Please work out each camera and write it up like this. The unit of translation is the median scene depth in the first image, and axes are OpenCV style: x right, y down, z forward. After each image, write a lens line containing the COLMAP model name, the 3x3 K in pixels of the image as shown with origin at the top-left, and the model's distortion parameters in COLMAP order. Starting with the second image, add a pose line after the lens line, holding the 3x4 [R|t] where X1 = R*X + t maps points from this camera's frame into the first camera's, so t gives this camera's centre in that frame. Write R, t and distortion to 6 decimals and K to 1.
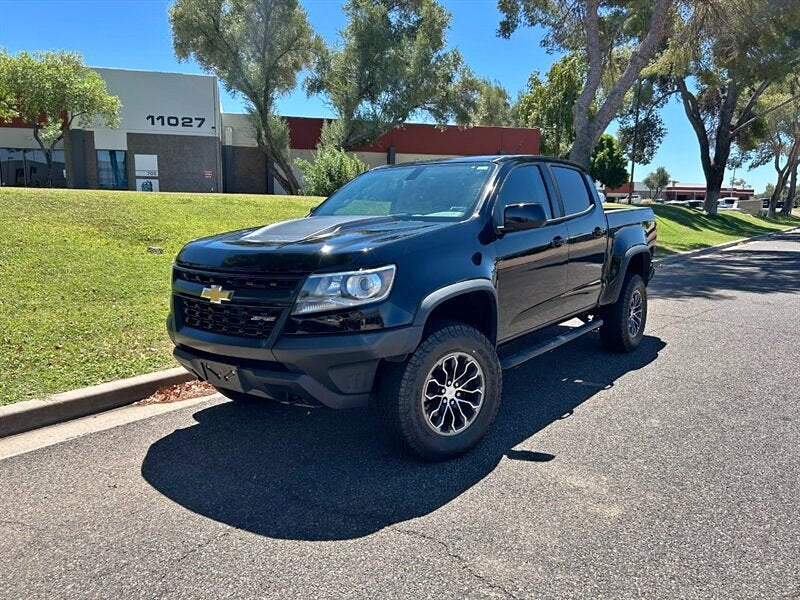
lens RADIAL K [[612.3, 0, 396.2], [0, 612.3, 313.1], [0, 0, 1]] dist [0.043178, -0.044231]
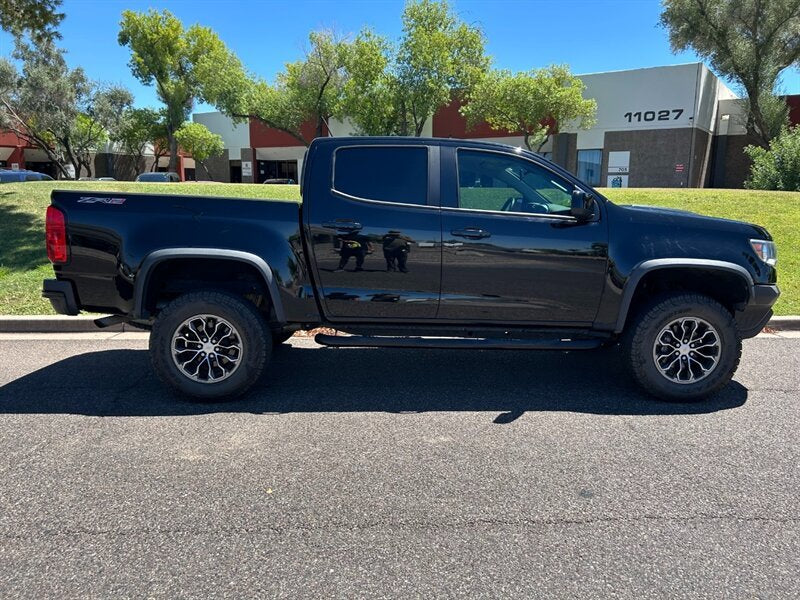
lens RADIAL K [[612.3, 0, 415.9], [0, 612.3, 317.3], [0, 0, 1]] dist [0.043178, -0.044231]
pose [[0.652944, 0.143396, -0.743708, 0.185143], [-0.134345, 0.988271, 0.072602, -0.009966], [0.745396, 0.052508, 0.664551, 0.068858]]
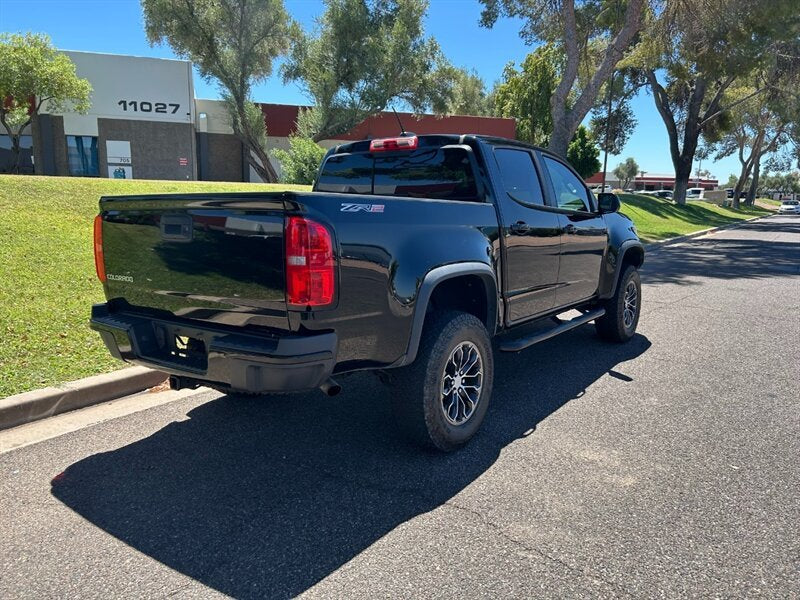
lens RADIAL K [[612.3, 0, 403.7], [0, 612.3, 310.4], [0, 0, 1]] dist [0.043178, -0.044231]
pose [[0.998417, -0.006339, 0.055891, -0.010789], [0.005574, 0.999889, 0.013829, 0.000715], [-0.055972, -0.013495, 0.998341, -0.005458]]
